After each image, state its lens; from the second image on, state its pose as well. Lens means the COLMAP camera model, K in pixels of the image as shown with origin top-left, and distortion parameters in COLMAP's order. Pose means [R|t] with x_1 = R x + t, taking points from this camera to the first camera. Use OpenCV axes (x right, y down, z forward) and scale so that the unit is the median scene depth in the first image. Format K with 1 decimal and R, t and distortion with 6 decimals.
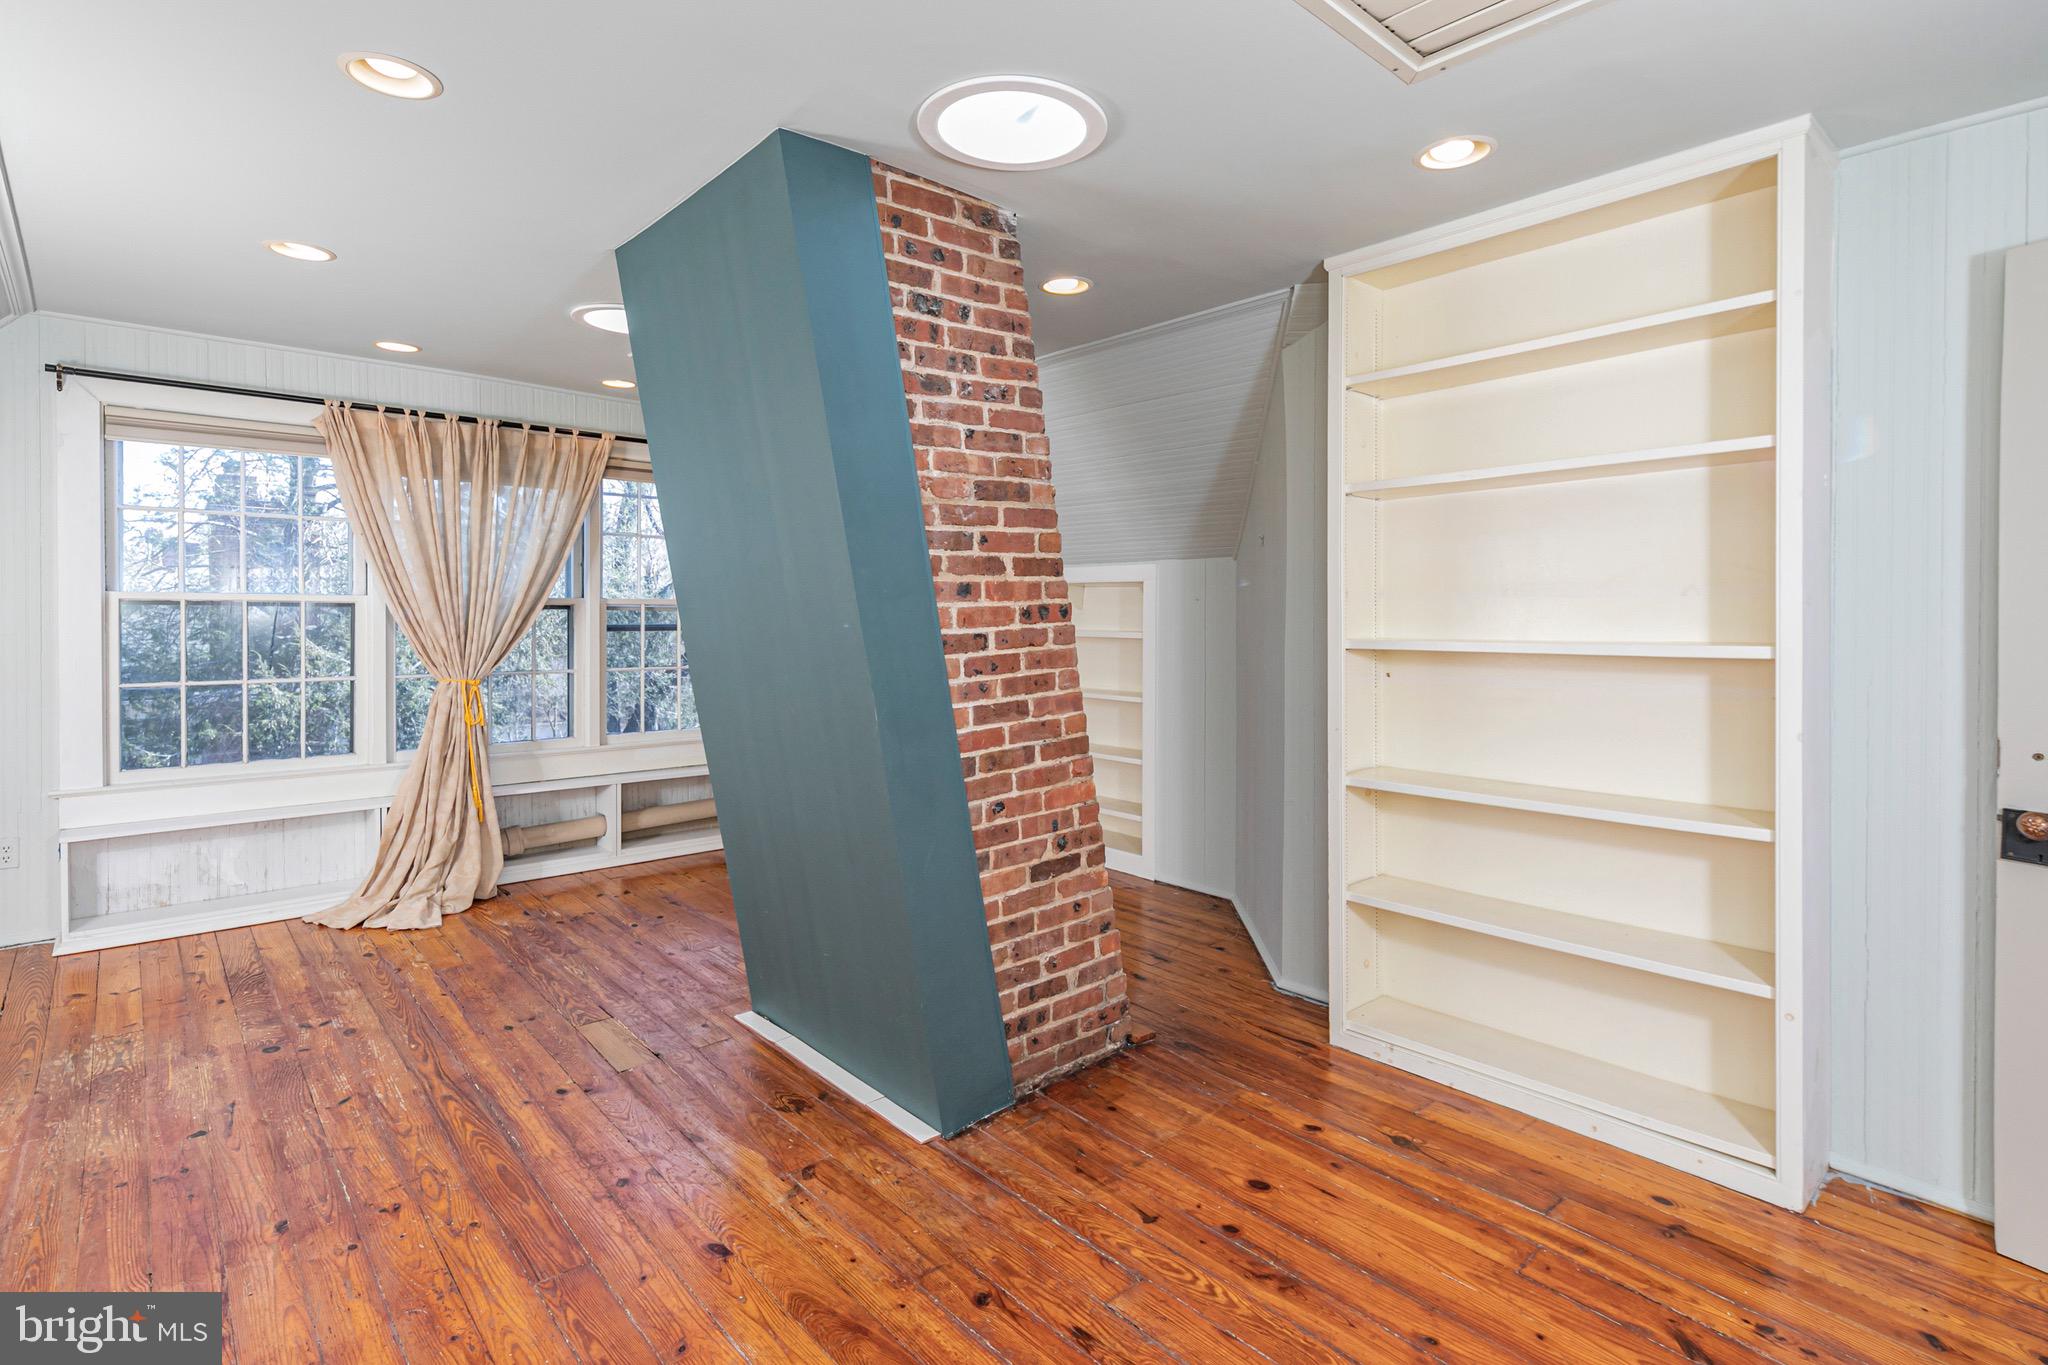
lens RADIAL K [[1003.8, 0, 989.8], [0, 1003.8, 620.6], [0, 0, 1]] dist [0.017757, -0.002695]
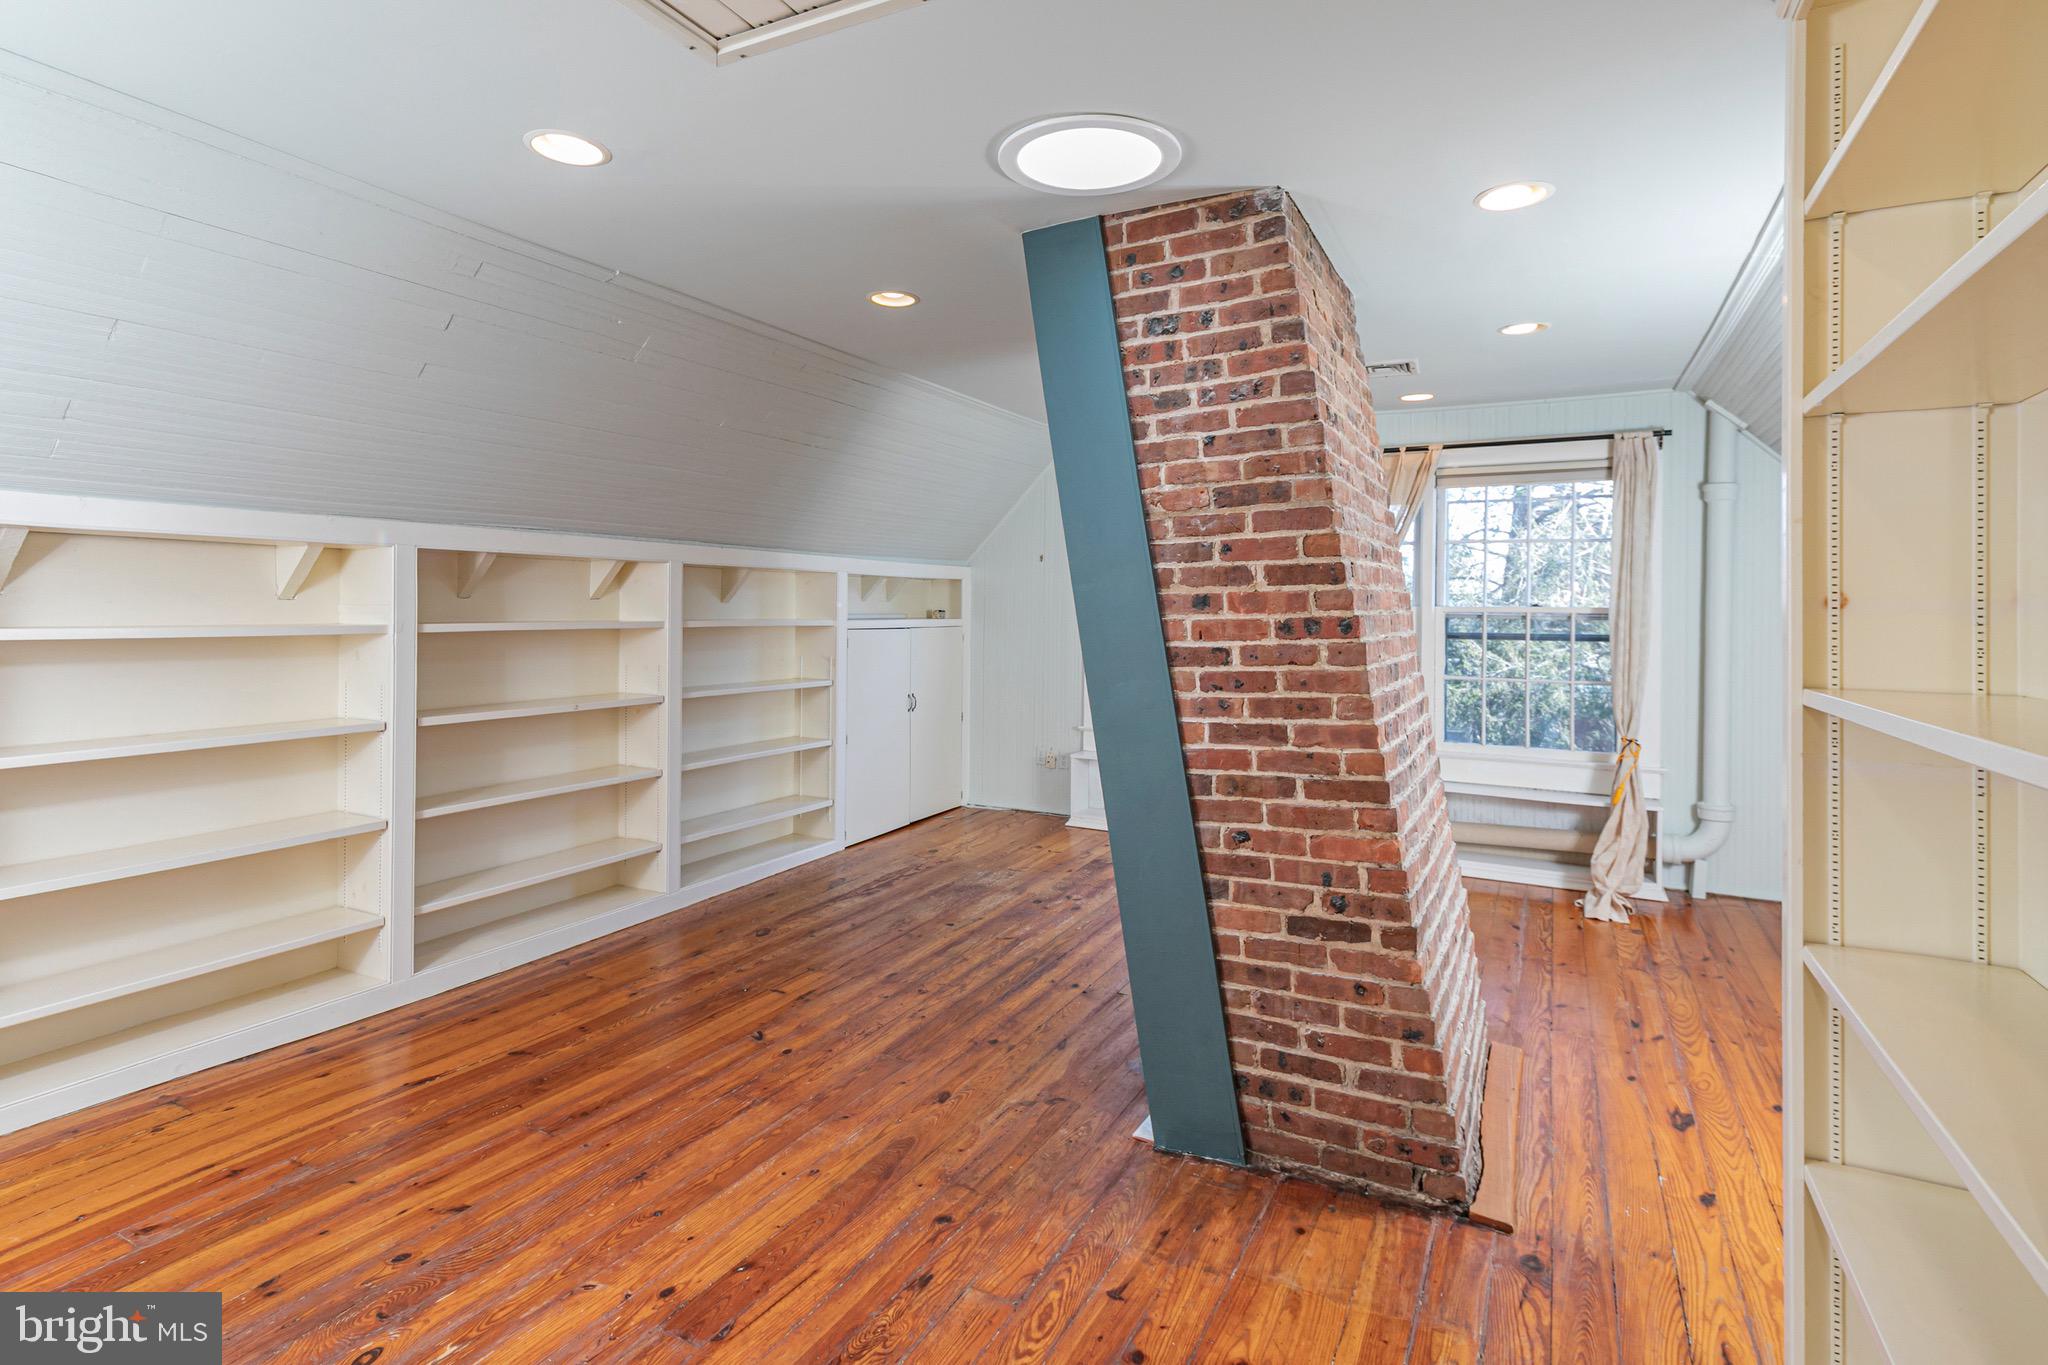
lens RADIAL K [[1003.8, 0, 1026.0], [0, 1003.8, 603.7], [0, 0, 1]] dist [0.017757, -0.002695]
pose [[0.360867, -0.003773, -0.932610, 0.801510], [-0.015962, 0.999820, -0.010221, -0.015766], [0.932481, 0.018575, 0.360742, 0.477031]]
